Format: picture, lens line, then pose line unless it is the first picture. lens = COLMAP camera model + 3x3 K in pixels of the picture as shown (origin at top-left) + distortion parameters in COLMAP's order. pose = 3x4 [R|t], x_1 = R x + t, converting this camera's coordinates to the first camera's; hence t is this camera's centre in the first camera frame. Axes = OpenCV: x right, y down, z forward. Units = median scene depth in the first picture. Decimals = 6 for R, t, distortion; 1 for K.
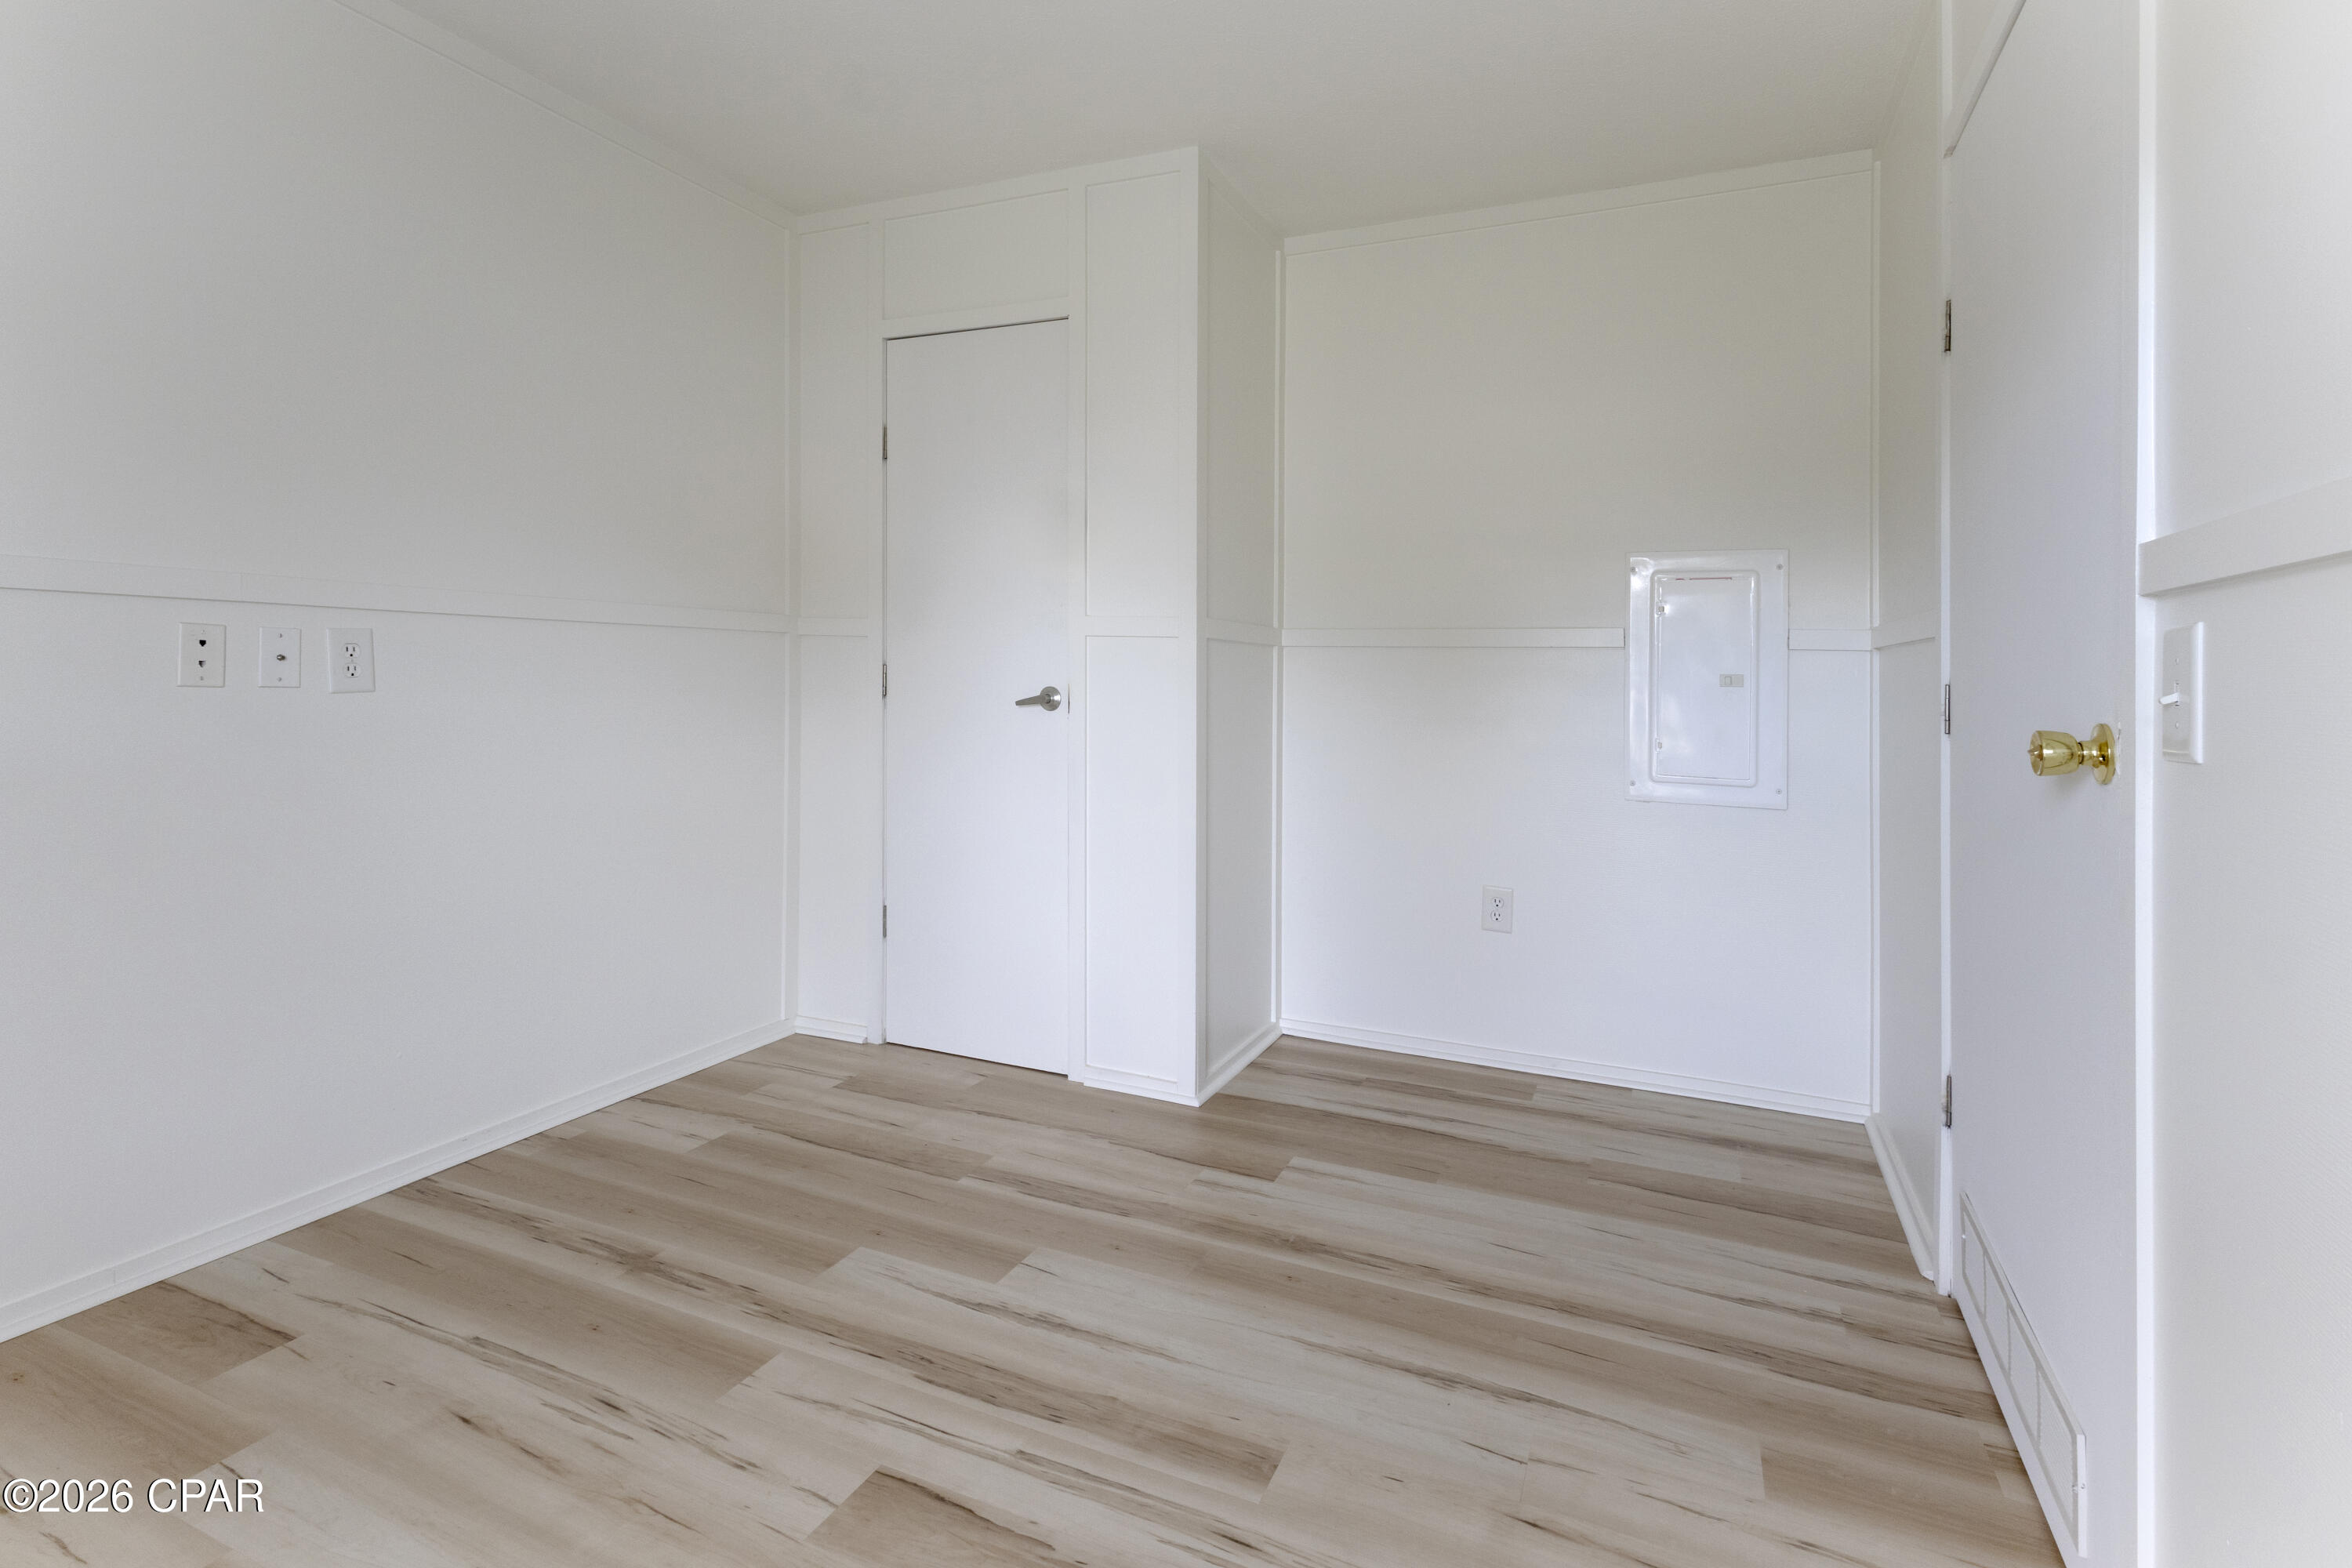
lens RADIAL K [[1104.8, 0, 1196.8], [0, 1104.8, 774.6], [0, 0, 1]] dist [0.000041, 0.000916]
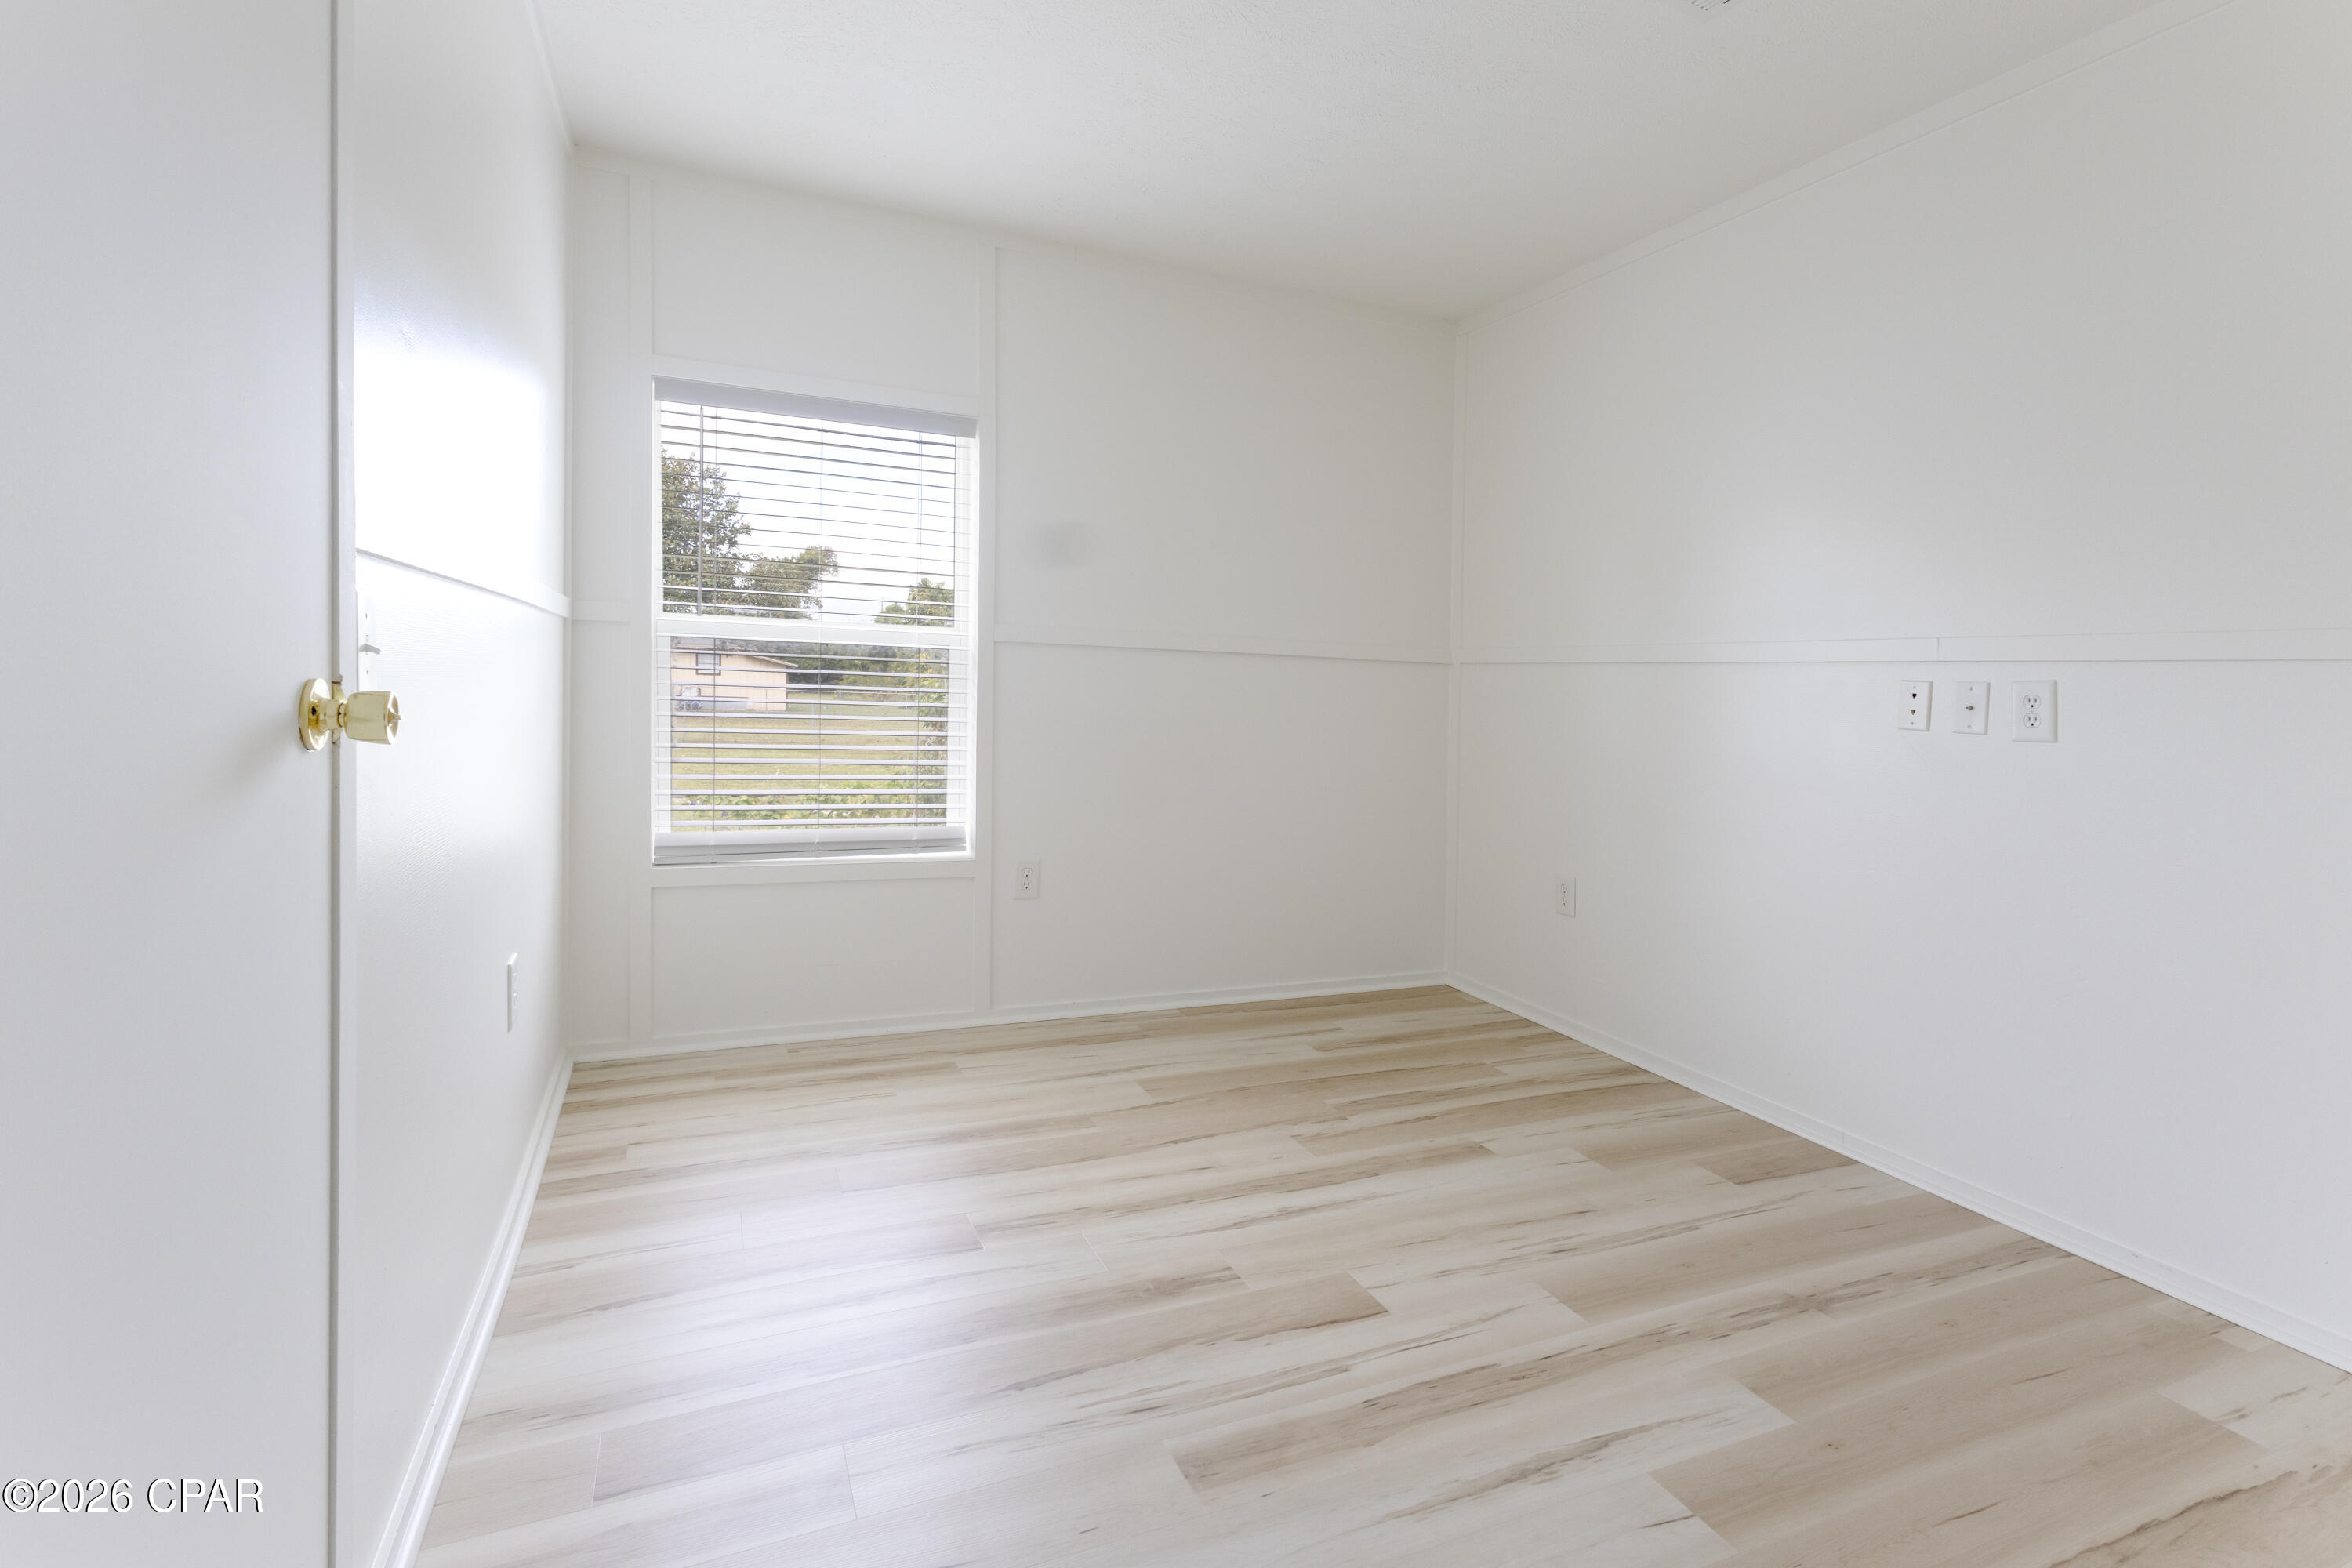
lens RADIAL K [[1104.8, 0, 1196.8], [0, 1104.8, 774.6], [0, 0, 1]] dist [0.000041, 0.000916]
pose [[-0.668660, 0.019588, -0.743310, 0.655904], [-0.116044, 0.984655, 0.130338, -0.102444], [0.734457, 0.173409, -0.656126, 1.287599]]
